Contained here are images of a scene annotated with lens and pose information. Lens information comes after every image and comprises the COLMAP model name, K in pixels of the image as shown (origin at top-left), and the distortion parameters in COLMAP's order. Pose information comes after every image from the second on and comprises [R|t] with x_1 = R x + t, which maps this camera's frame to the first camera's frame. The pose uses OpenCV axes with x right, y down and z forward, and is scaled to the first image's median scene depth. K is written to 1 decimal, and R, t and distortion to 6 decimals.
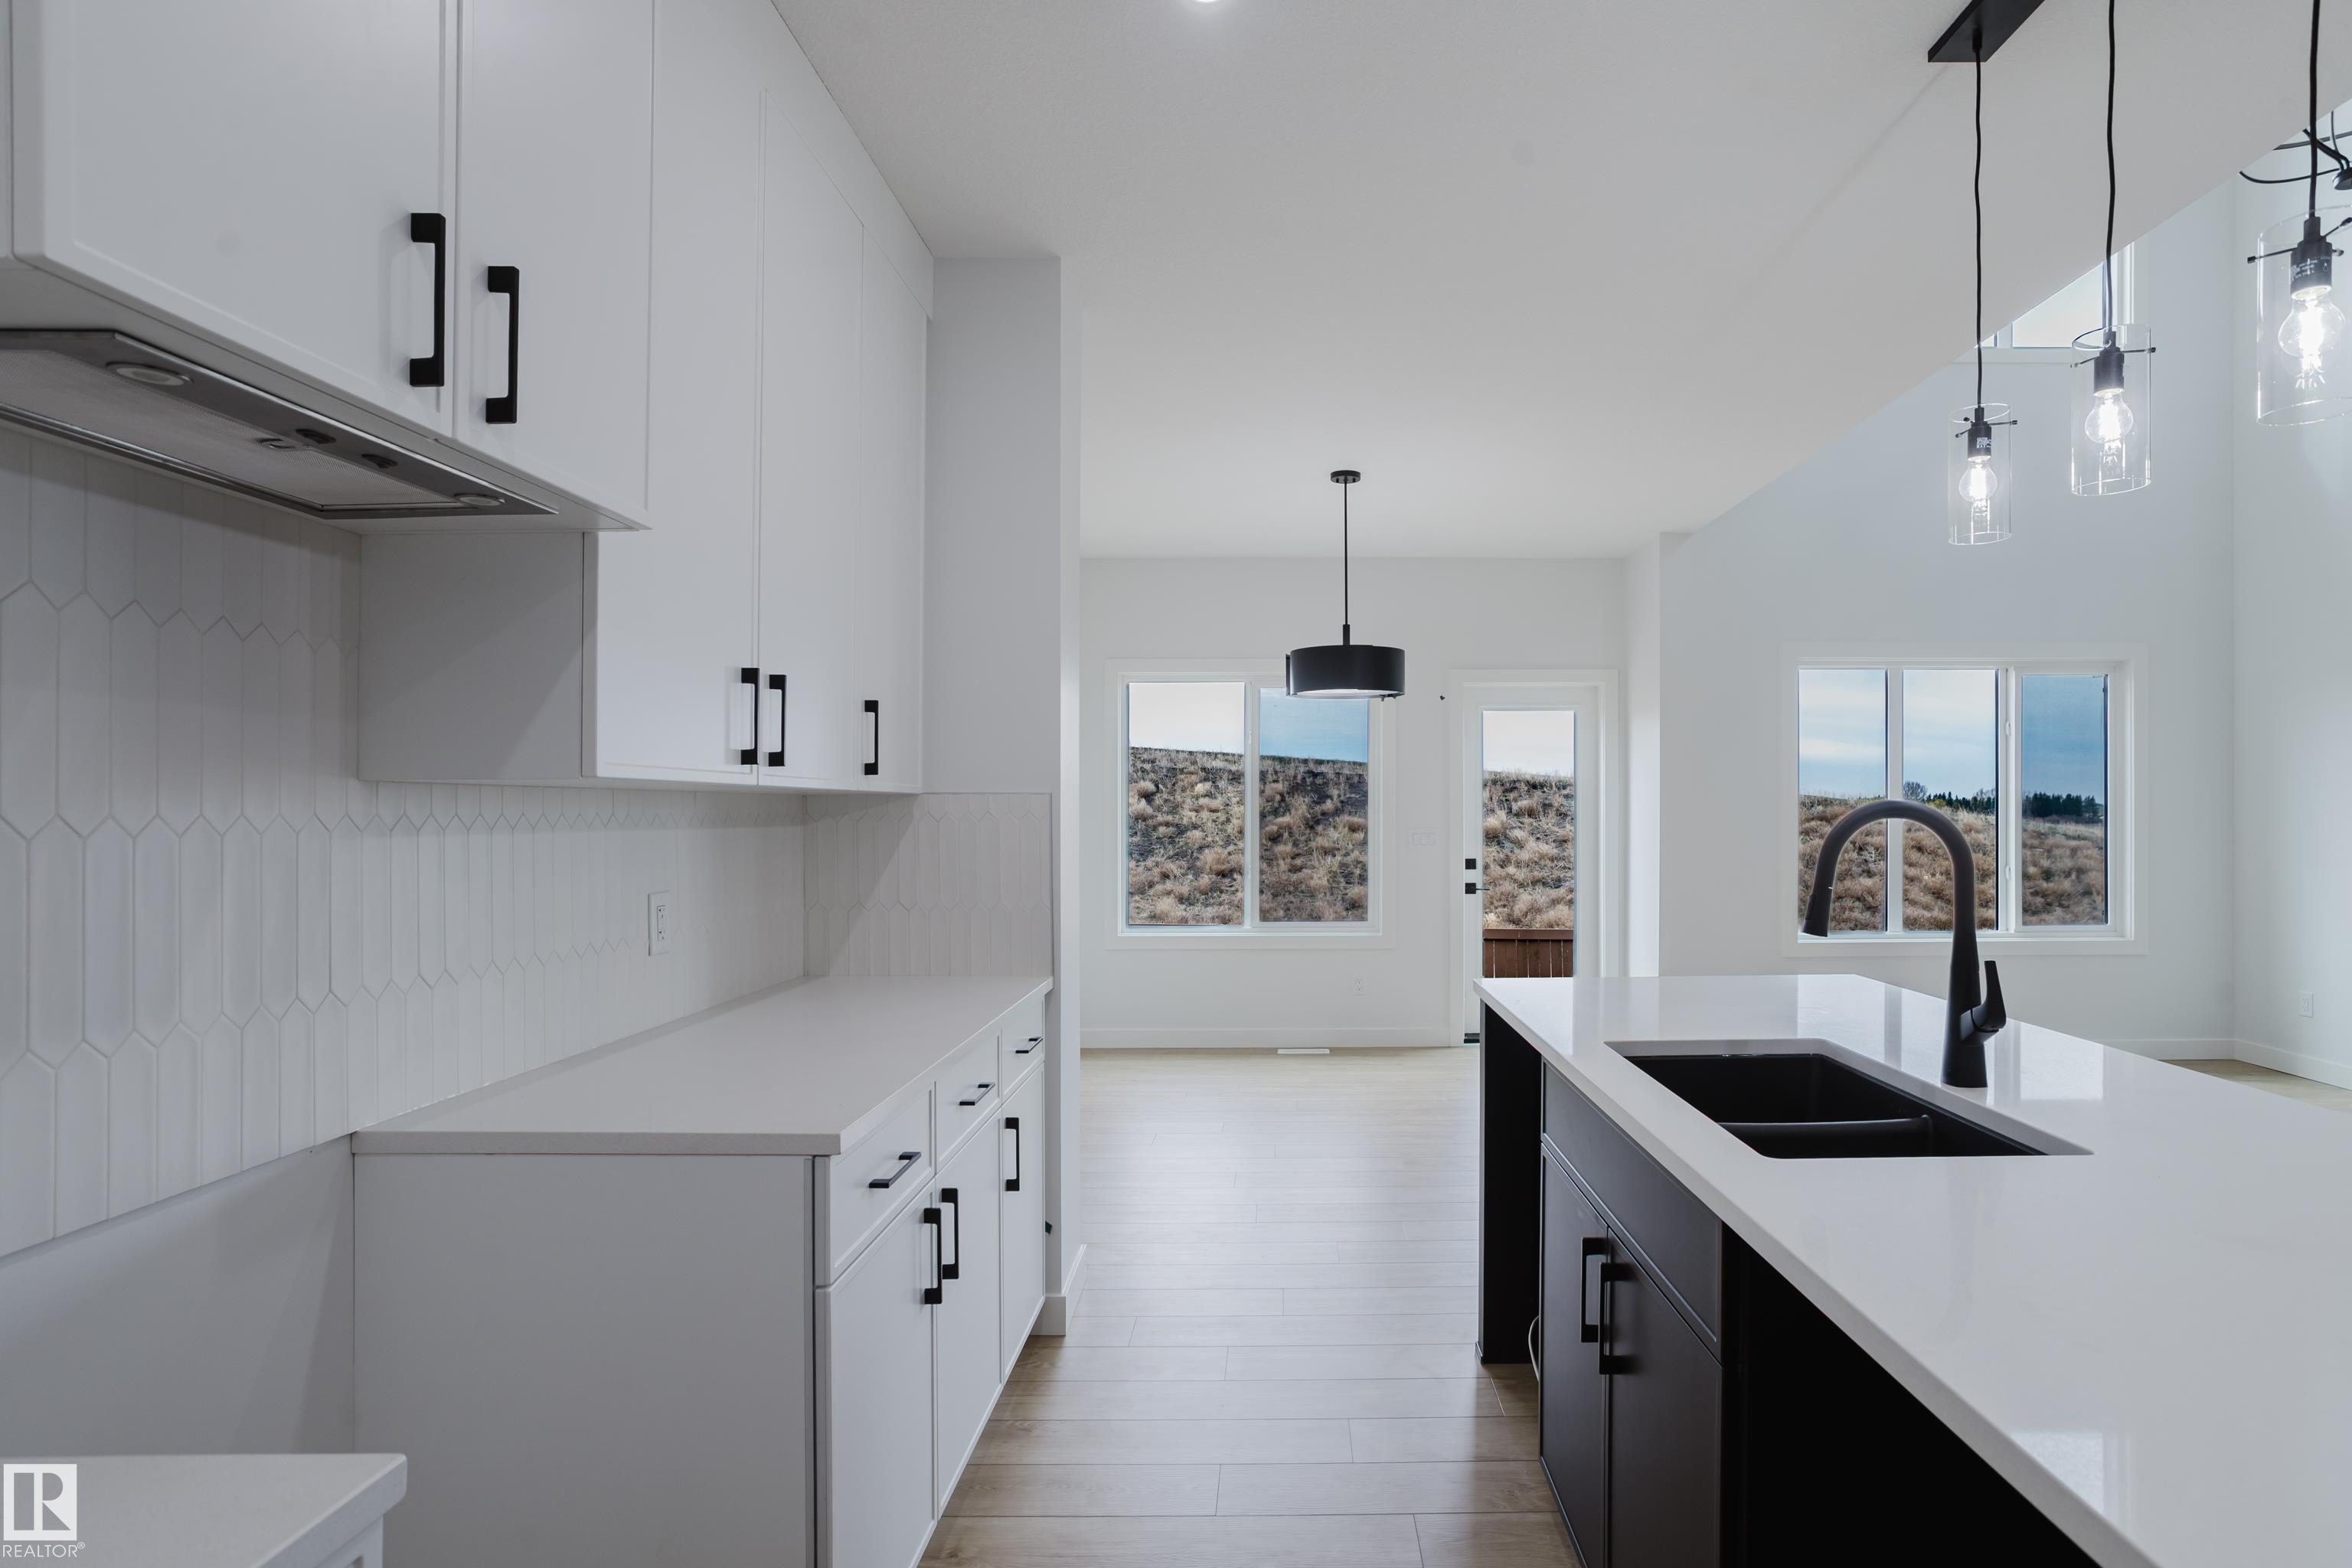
lens RADIAL K [[1195.5, 0, 1276.1], [0, 1195.5, 836.7], [0, 0, 1]] dist [-0.017914, -0.000201]
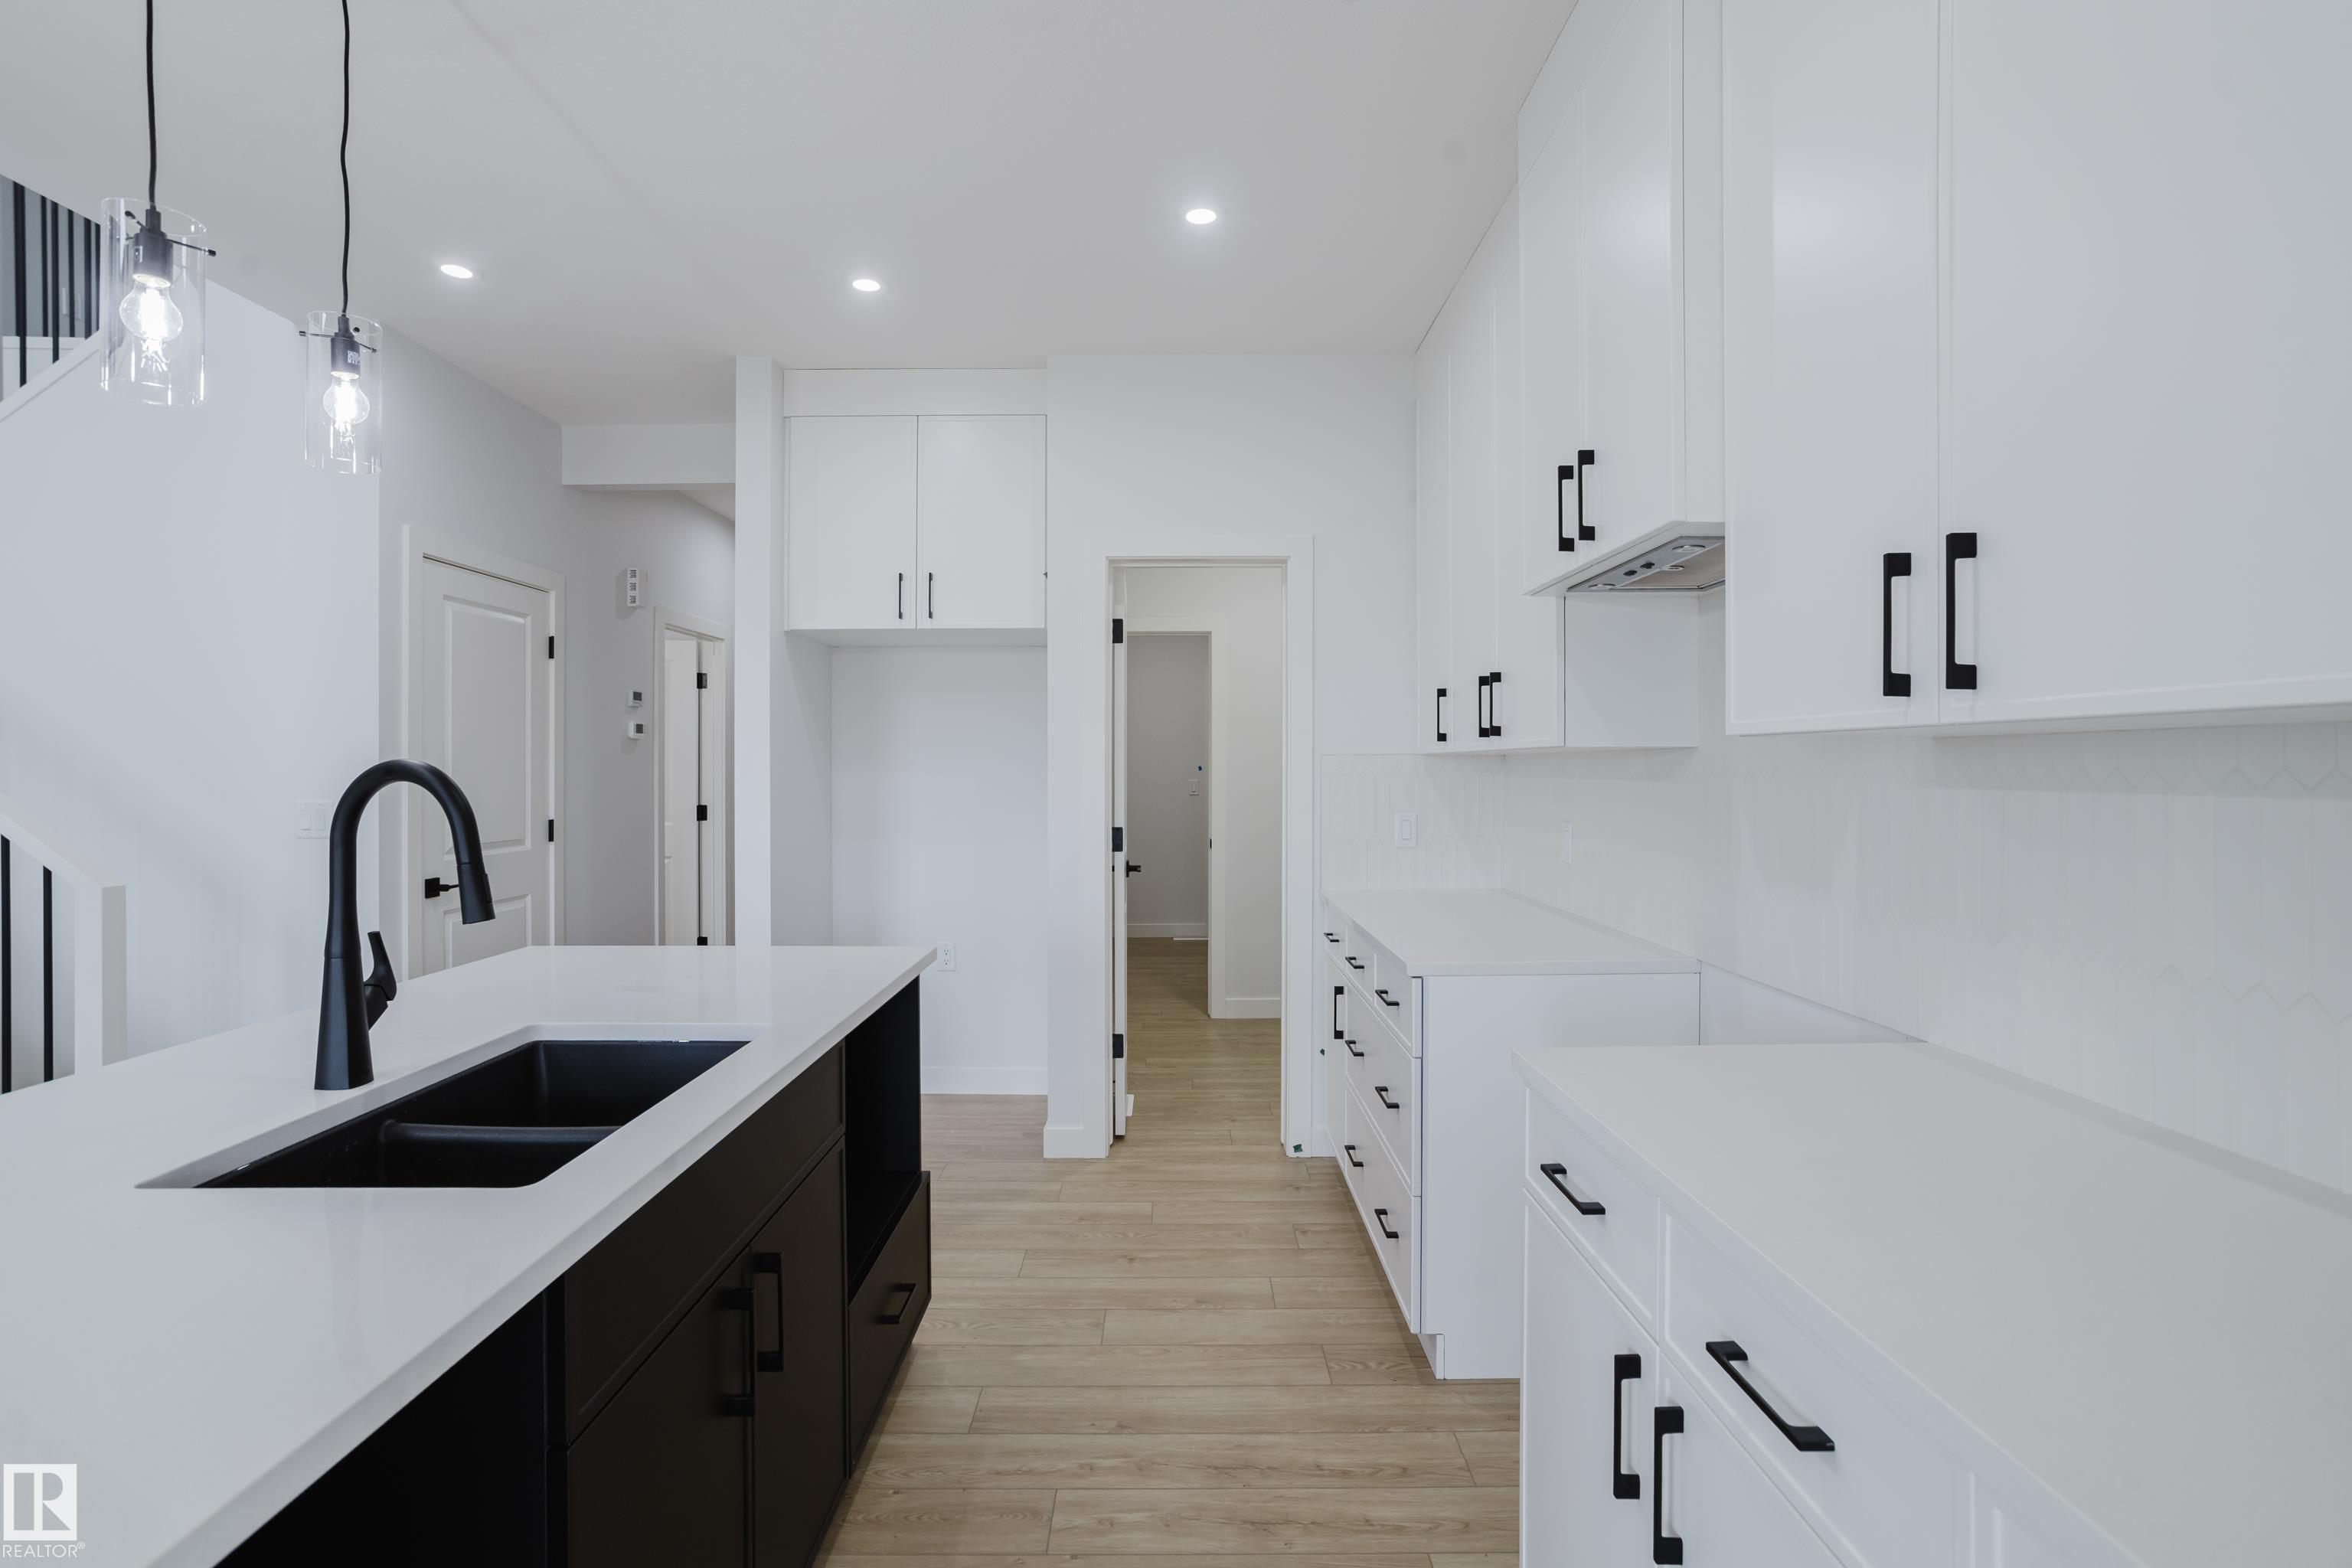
lens RADIAL K [[1141.3, 0, 1170.6], [0, 1141.3, 763.1], [0, 0, 1]] dist [-0.025912, 0.009506]
pose [[-0.999960, 0.003829, -0.008119, -0.000780], [0.003675, 0.999814, 0.018925, -0.001719], [0.008190, 0.018894, -0.999788, 0.076893]]
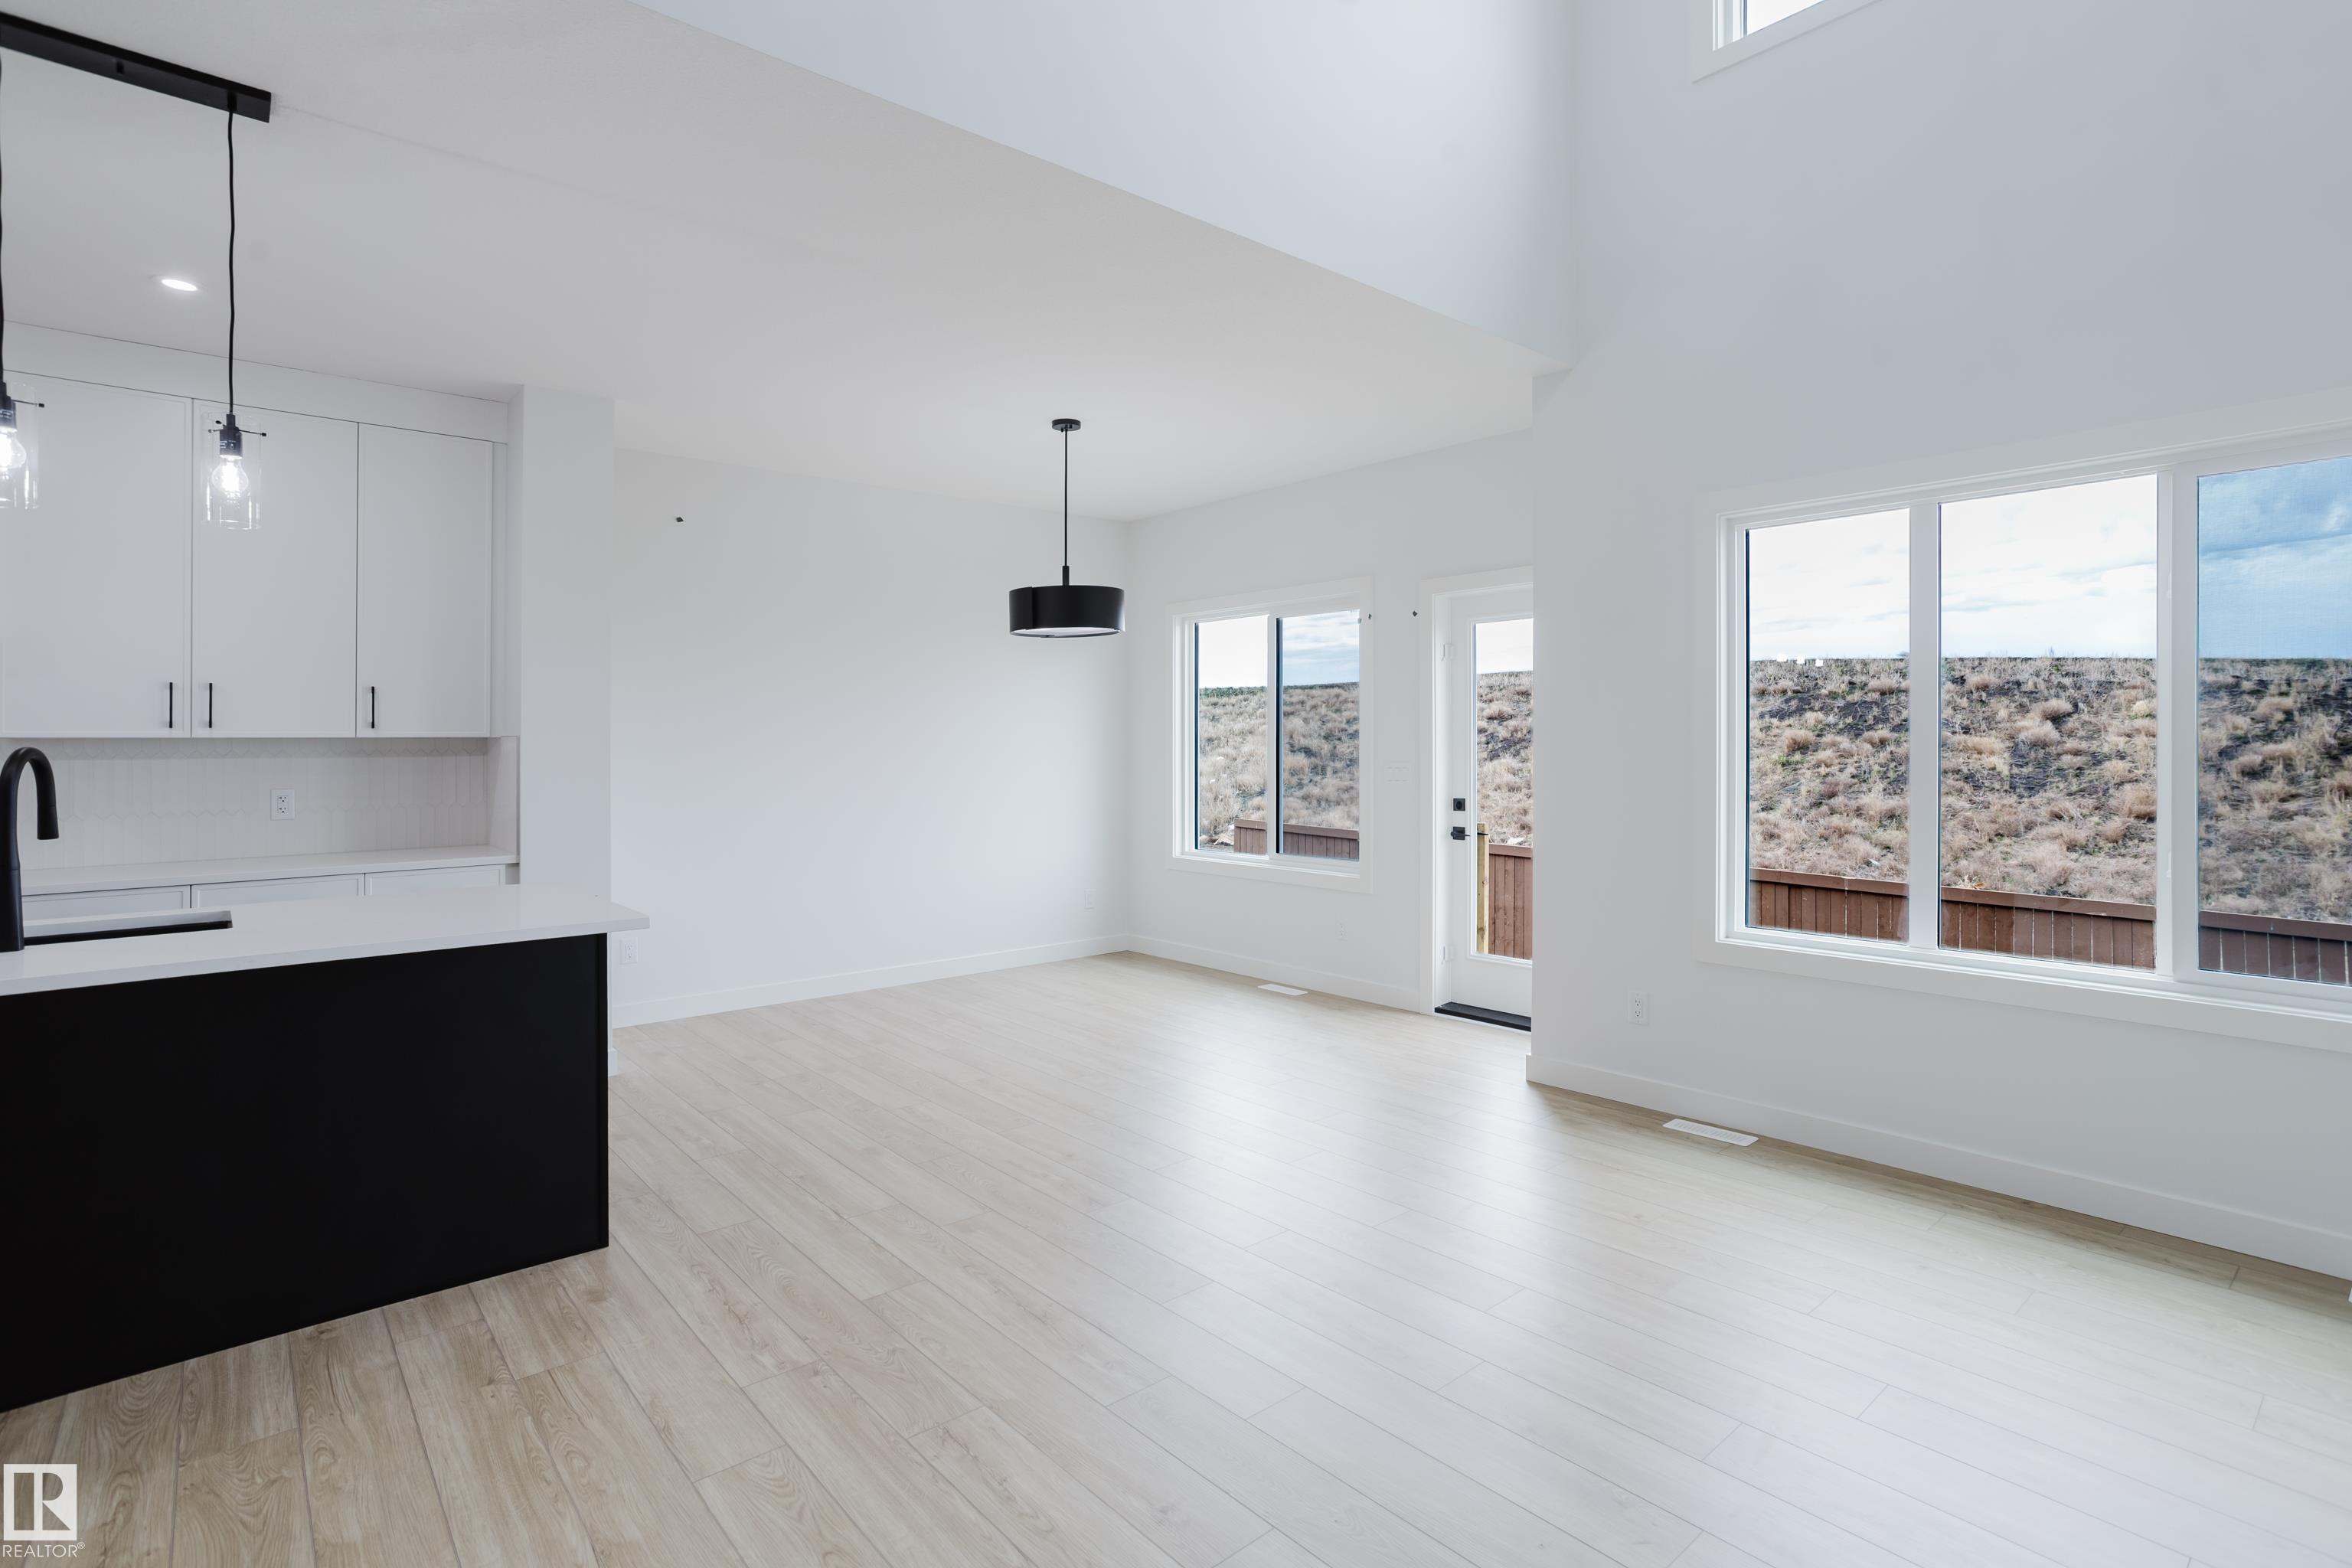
lens RADIAL K [[1141.3, 0, 1169.9], [0, 1141.3, 730.2], [0, 0, 1]] dist [-0.025912, 0.009506]
pose [[0.641033, -0.008936, -0.767461, 0.104748], [-0.012071, 0.999691, -0.021722, -0.001547], [0.767418, 0.023189, 0.640728, 0.050592]]
